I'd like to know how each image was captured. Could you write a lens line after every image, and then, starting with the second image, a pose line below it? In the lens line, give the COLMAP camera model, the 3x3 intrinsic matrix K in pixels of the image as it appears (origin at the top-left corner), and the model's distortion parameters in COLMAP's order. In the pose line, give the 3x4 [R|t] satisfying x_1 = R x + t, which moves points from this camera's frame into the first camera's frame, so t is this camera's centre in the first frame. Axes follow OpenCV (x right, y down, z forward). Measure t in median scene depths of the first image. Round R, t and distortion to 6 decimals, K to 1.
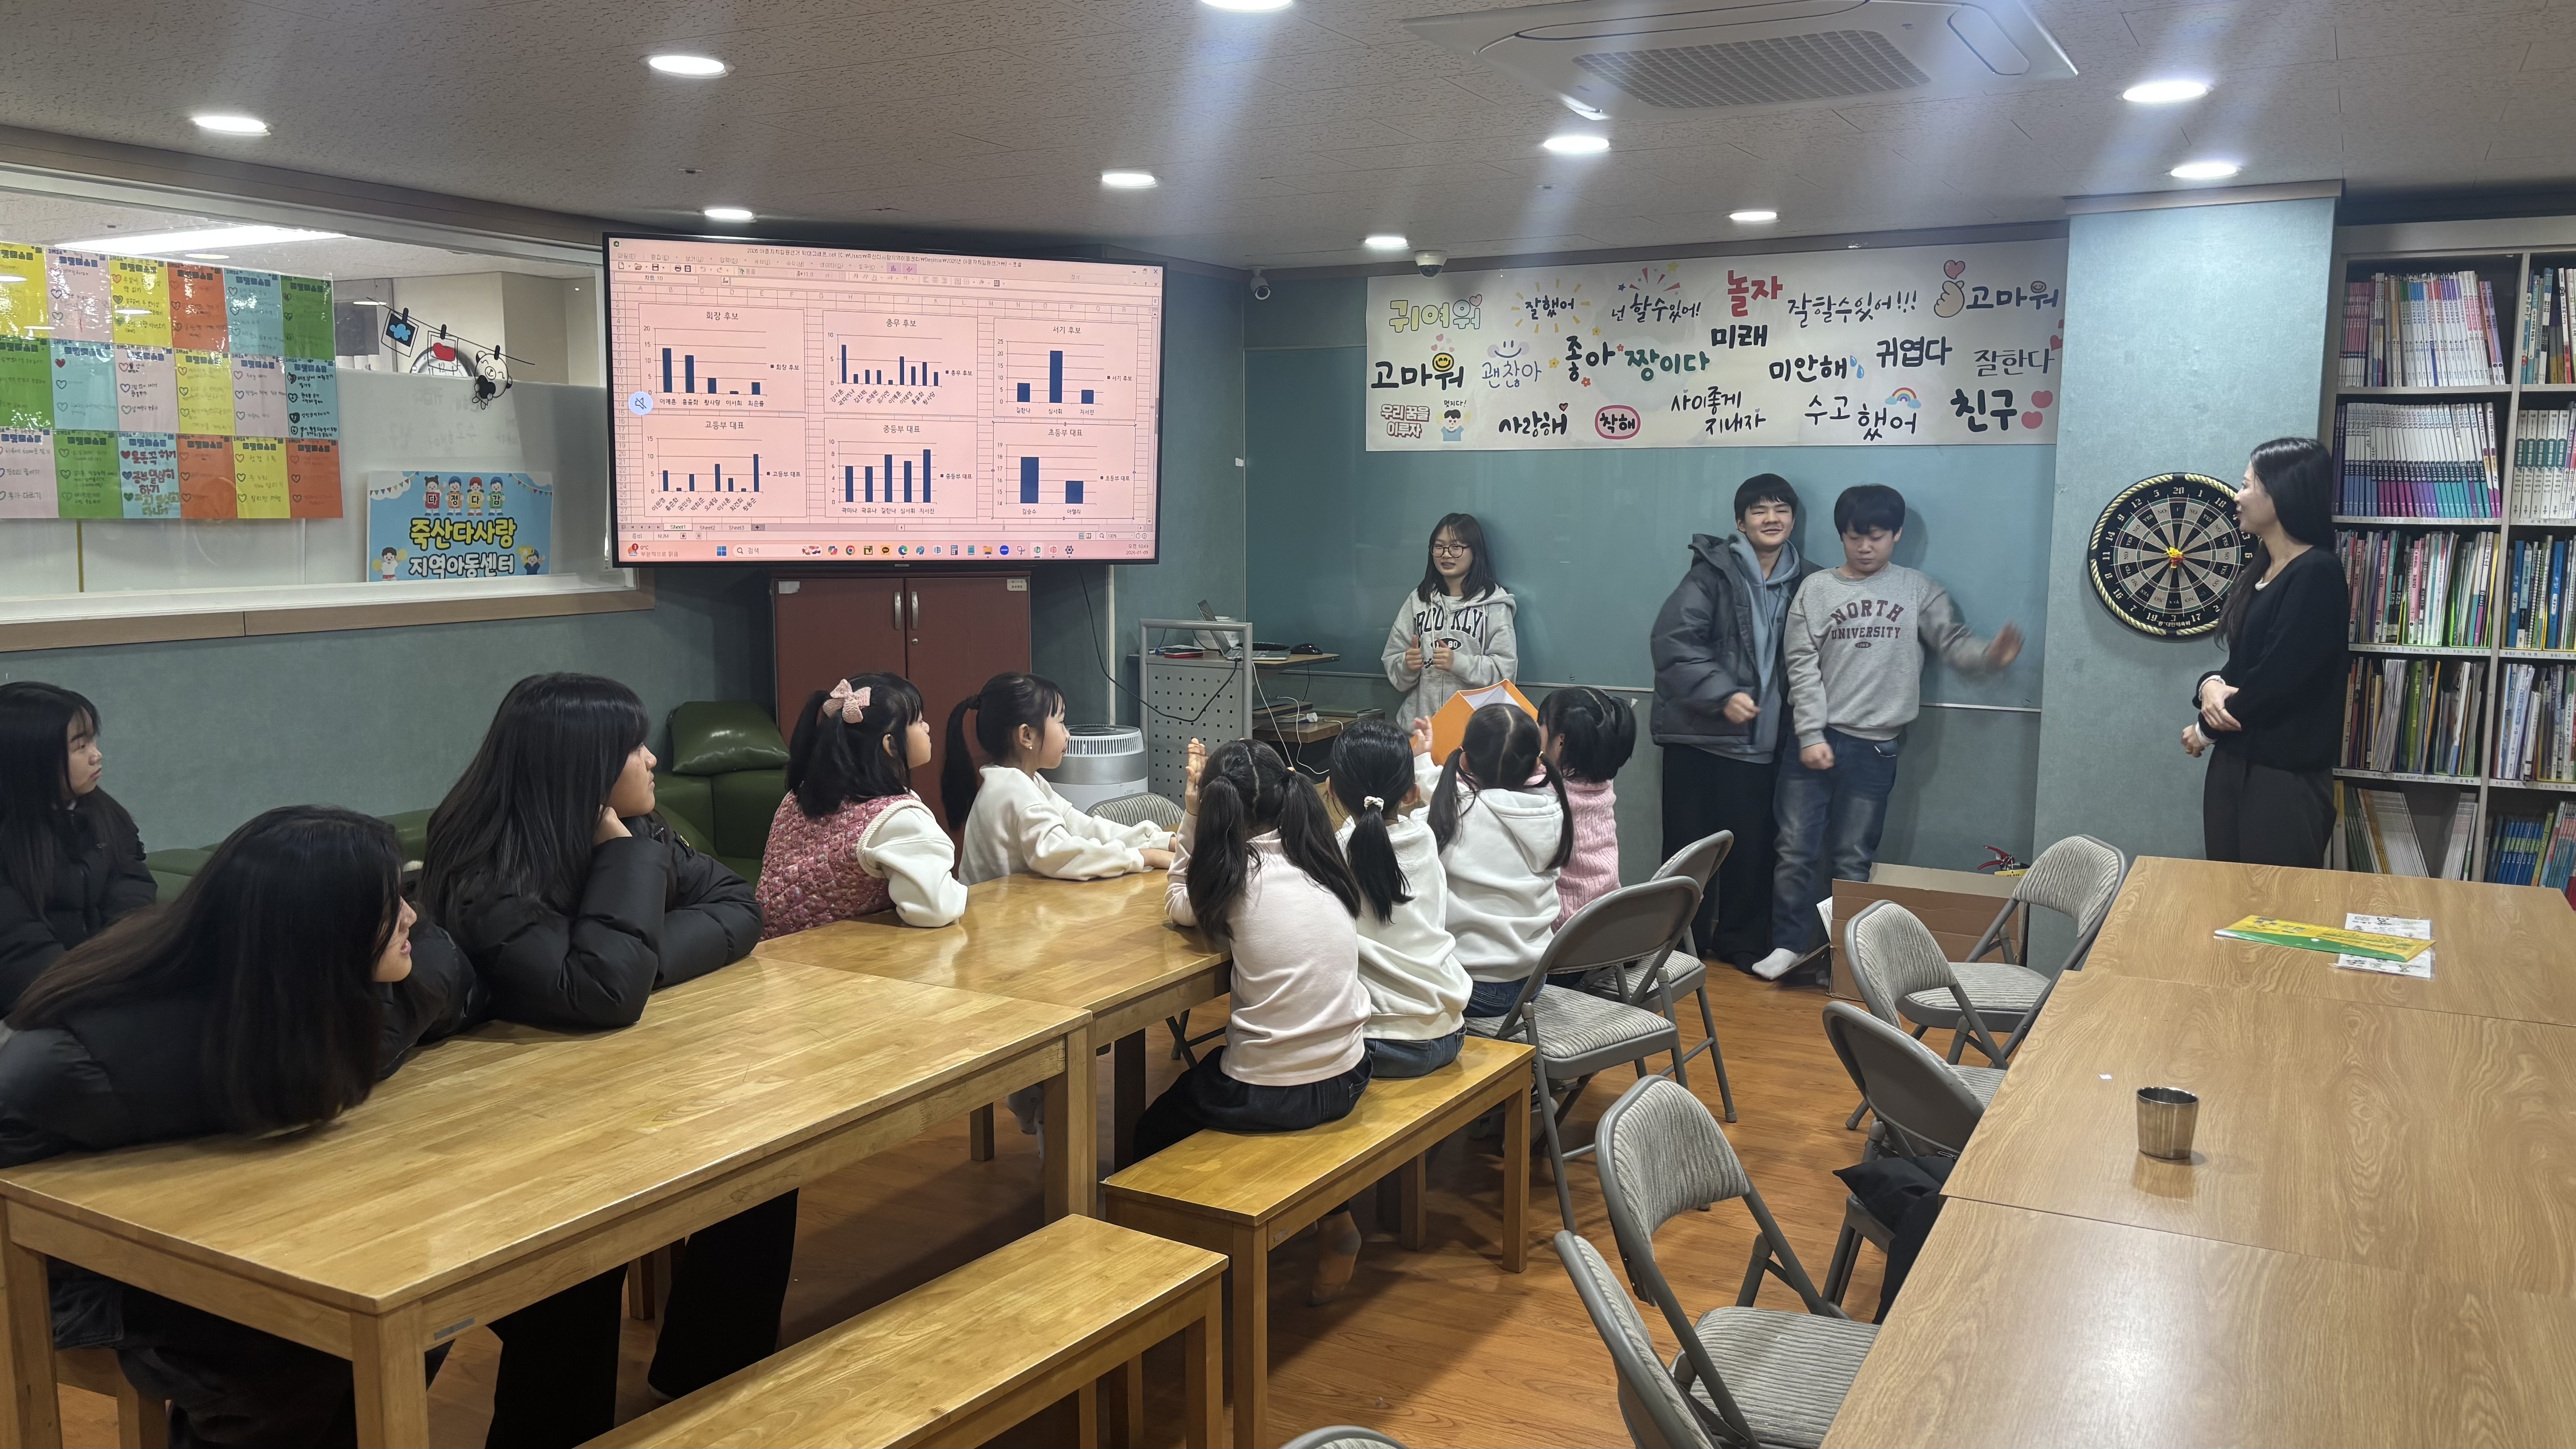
lens RADIAL K [[1965.2, 0, 1318.1], [0, 1965.2, 737.6], [0, 0, 1]] dist [0.035916, -0.039296]
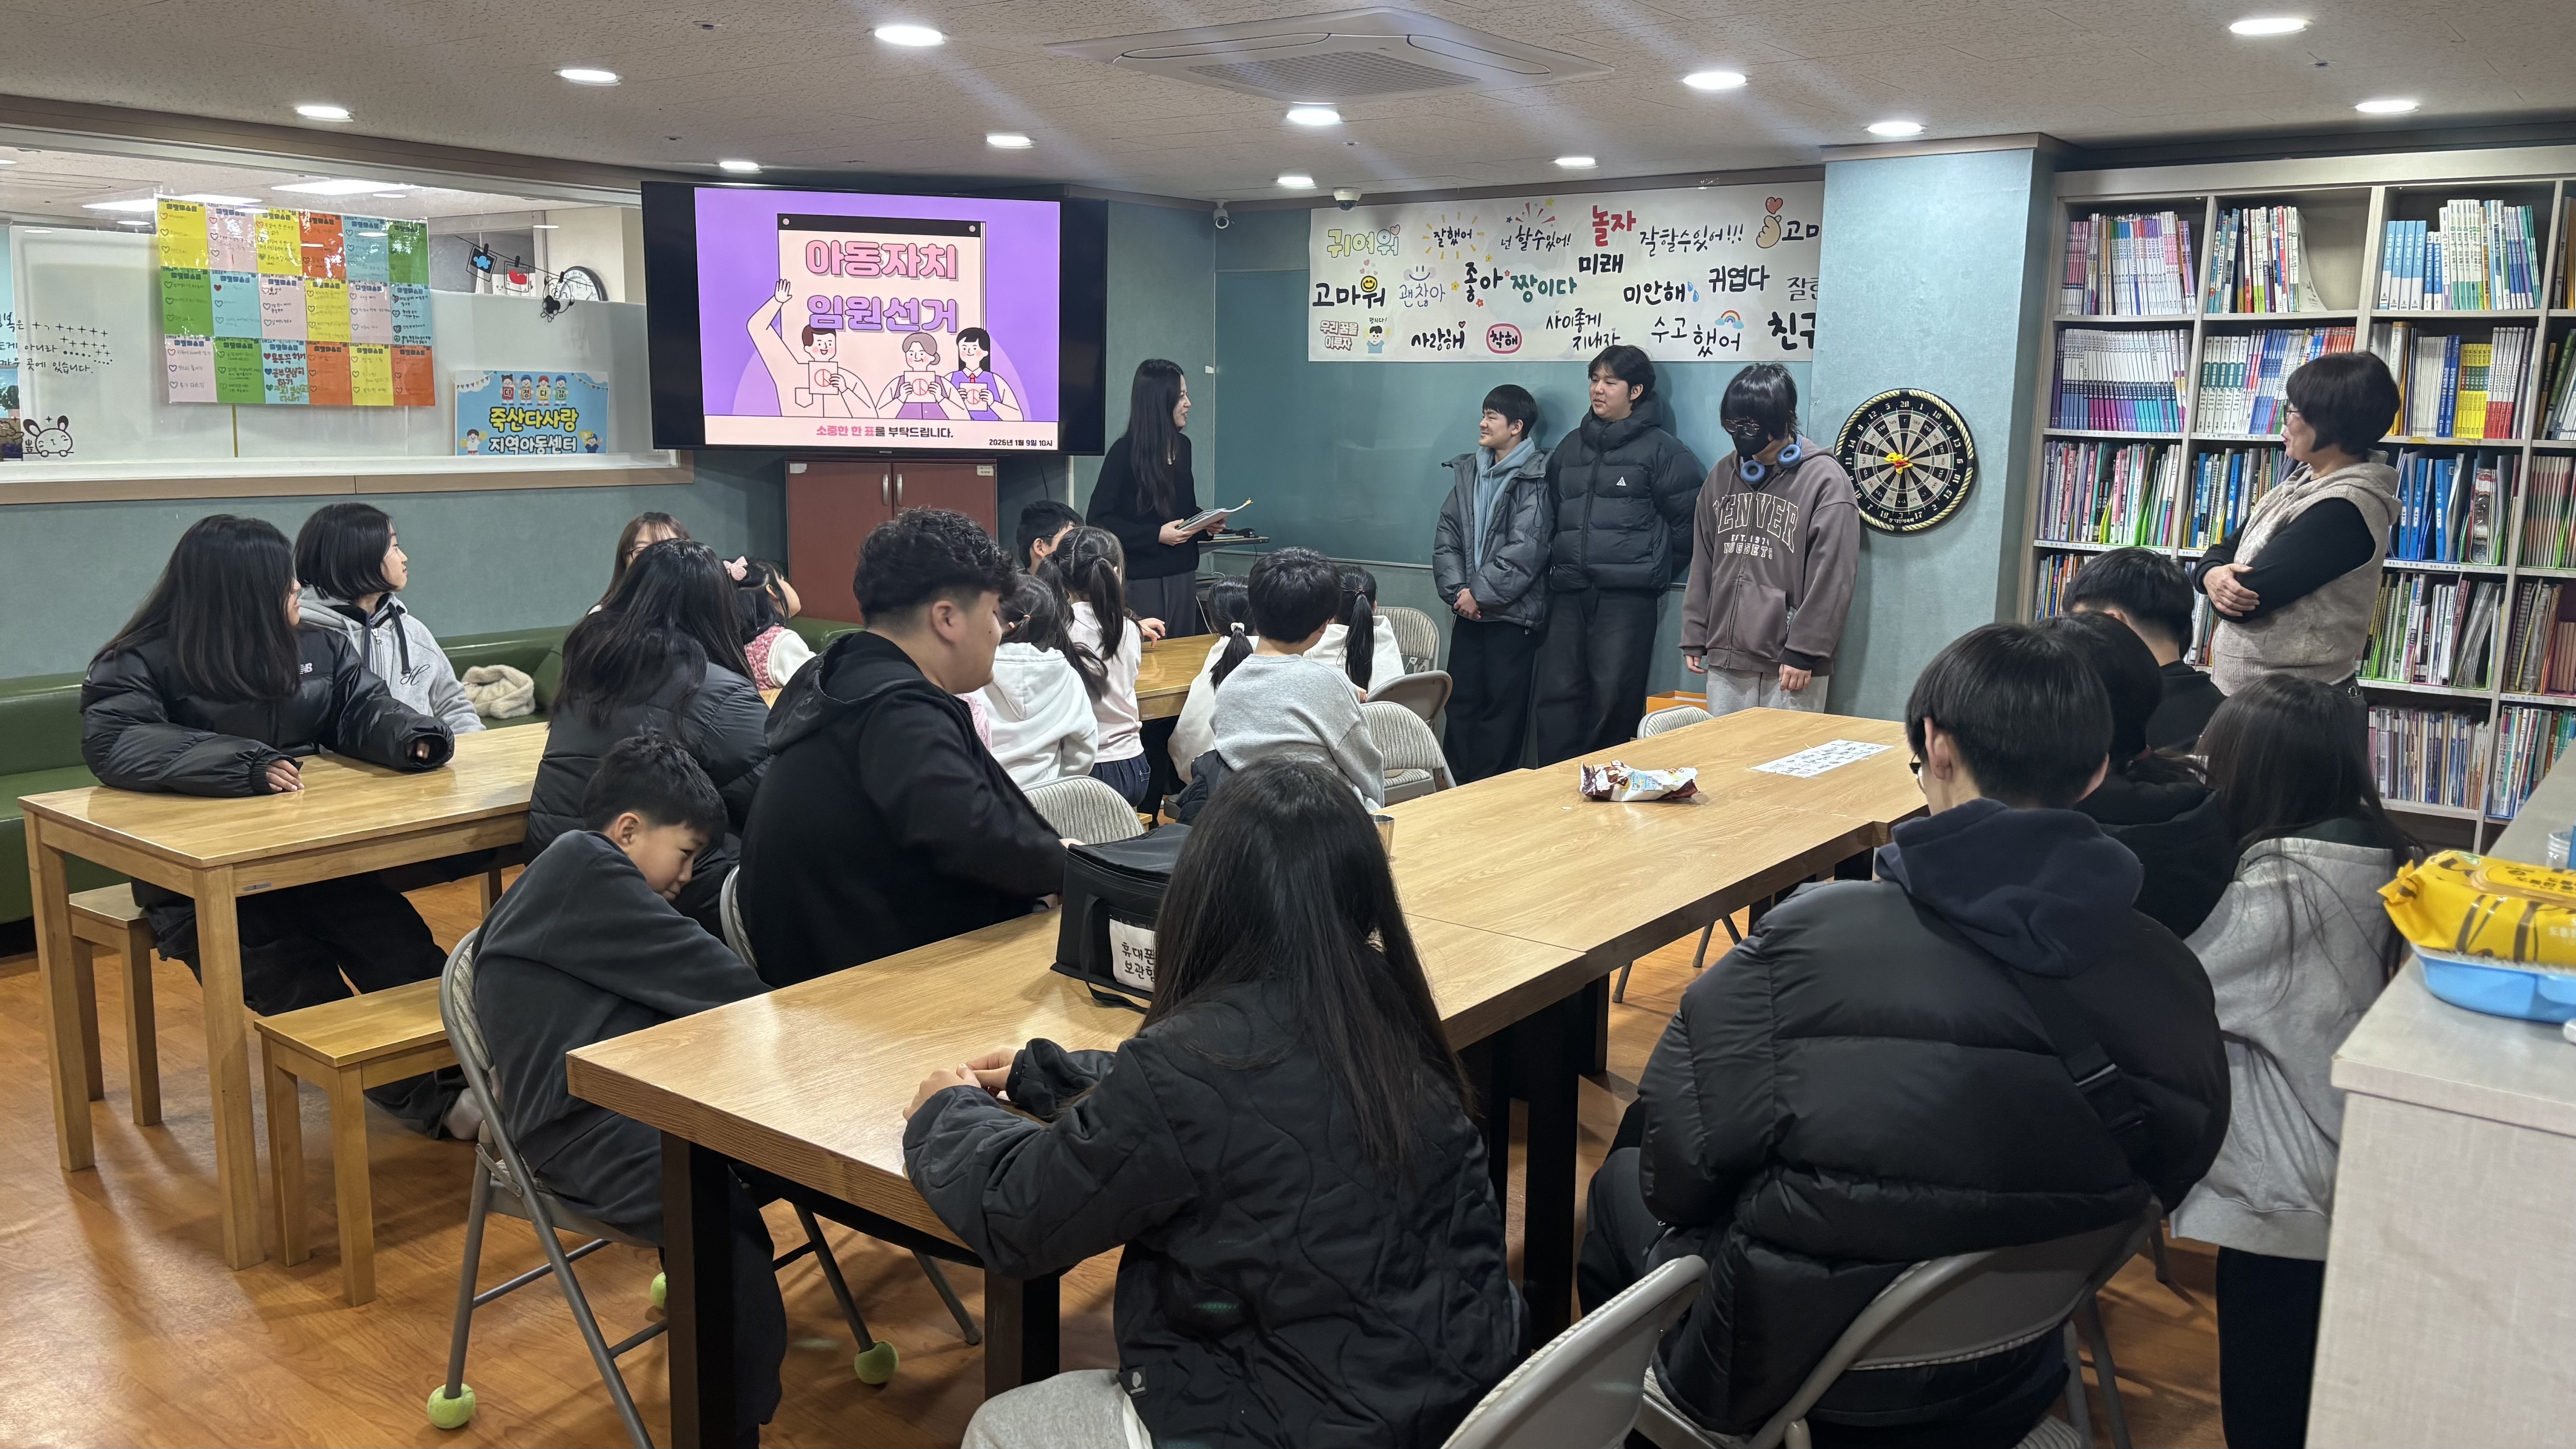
lens RADIAL K [[1965.2, 0, 1273.8], [0, 1965.2, 721.4], [0, 0, 1]] dist [0.035916, -0.039296]
pose [[0.986135, 0.039431, -0.161195, 0.234552], [-0.032976, 0.998551, 0.042525, 0.019973], [0.162638, -0.036620, 0.986006, -0.176293]]
